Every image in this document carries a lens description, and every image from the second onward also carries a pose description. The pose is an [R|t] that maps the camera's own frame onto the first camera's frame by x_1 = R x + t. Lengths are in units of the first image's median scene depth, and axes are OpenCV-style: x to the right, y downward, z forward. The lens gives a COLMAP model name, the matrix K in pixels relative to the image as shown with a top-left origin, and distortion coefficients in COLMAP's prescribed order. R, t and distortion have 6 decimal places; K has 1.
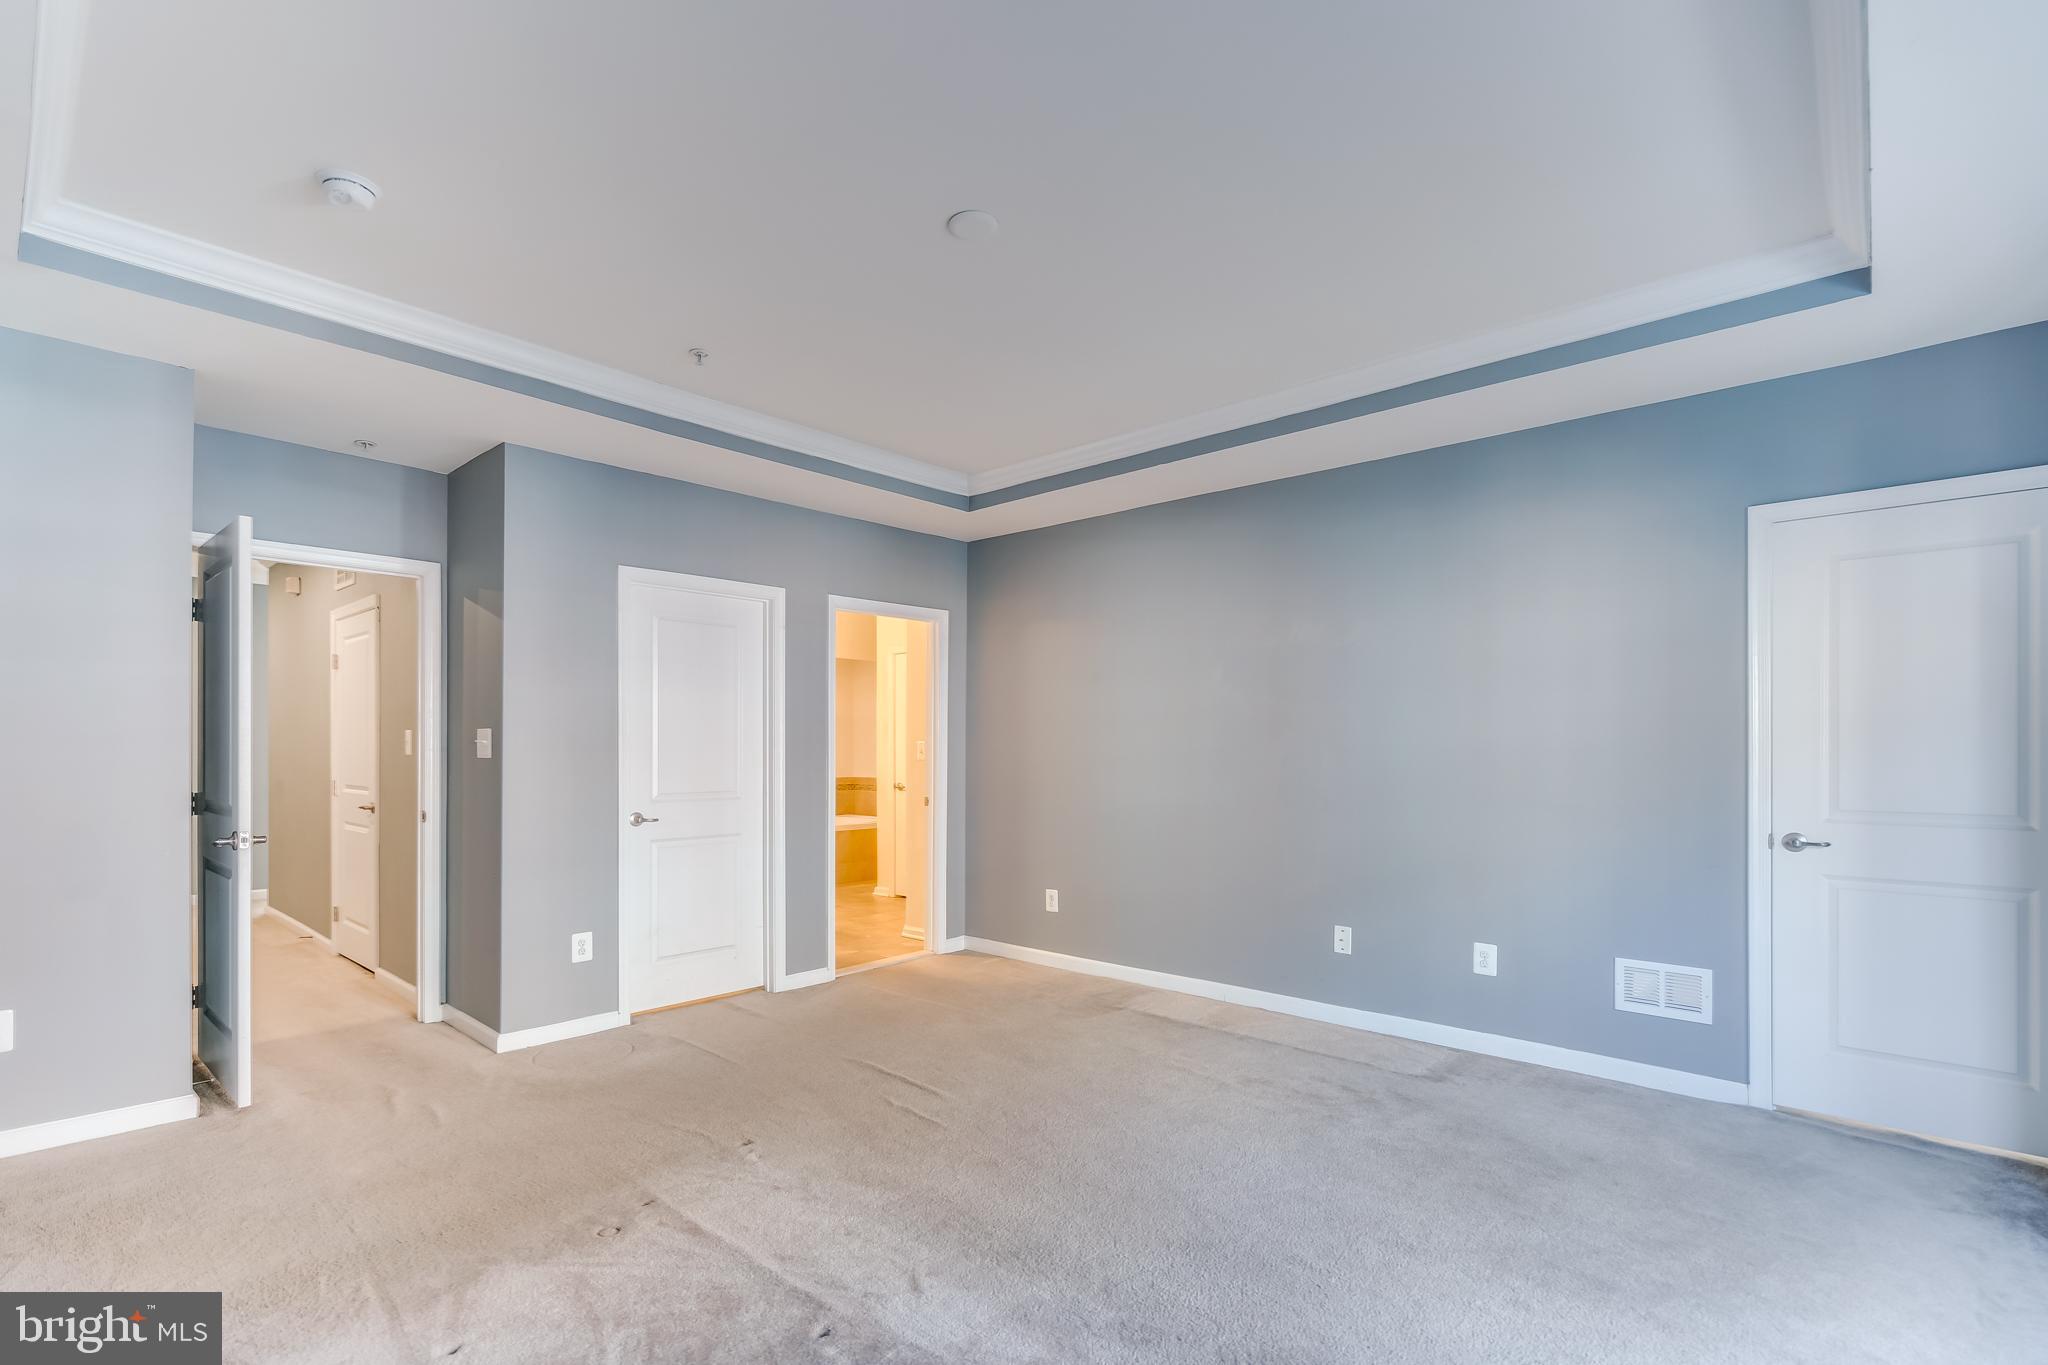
lens RADIAL K [[941.3, 0, 1019.9], [0, 941.3, 749.5], [0, 0, 1]] dist [-0.000100, 0.000409]
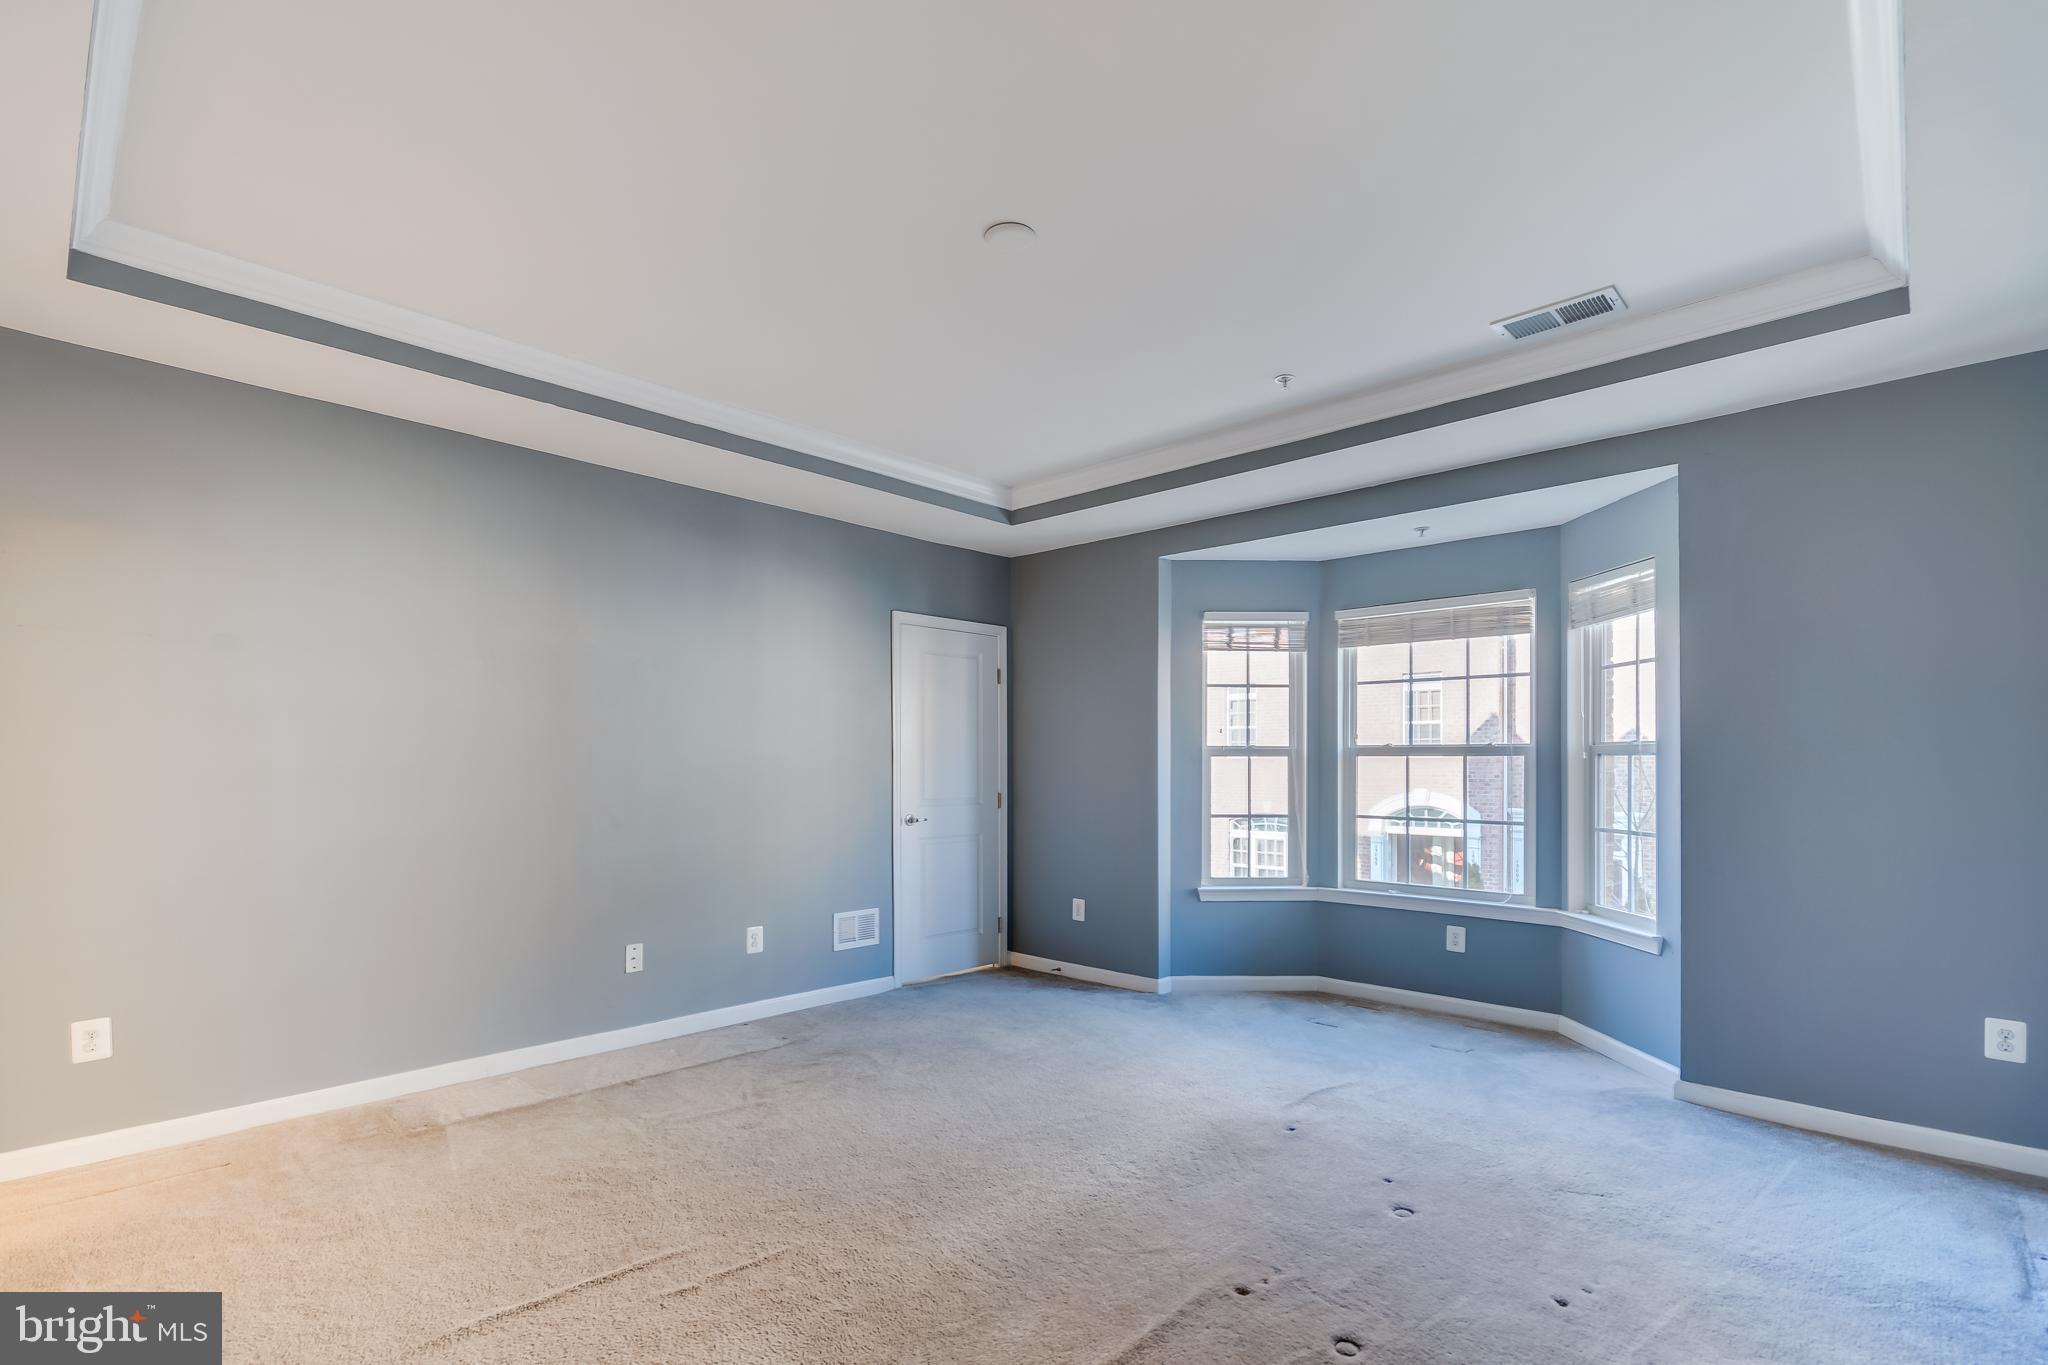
lens RADIAL K [[941.3, 0, 1015.6], [0, 941.3, 761.0], [0, 0, 1]] dist [-0.000100, 0.000409]
pose [[0.035897, 0.004417, 0.999346, -0.723774], [-0.001738, 0.999989, -0.004358, 0.003277], [-0.999354, -0.001580, 0.035904, 0.674389]]
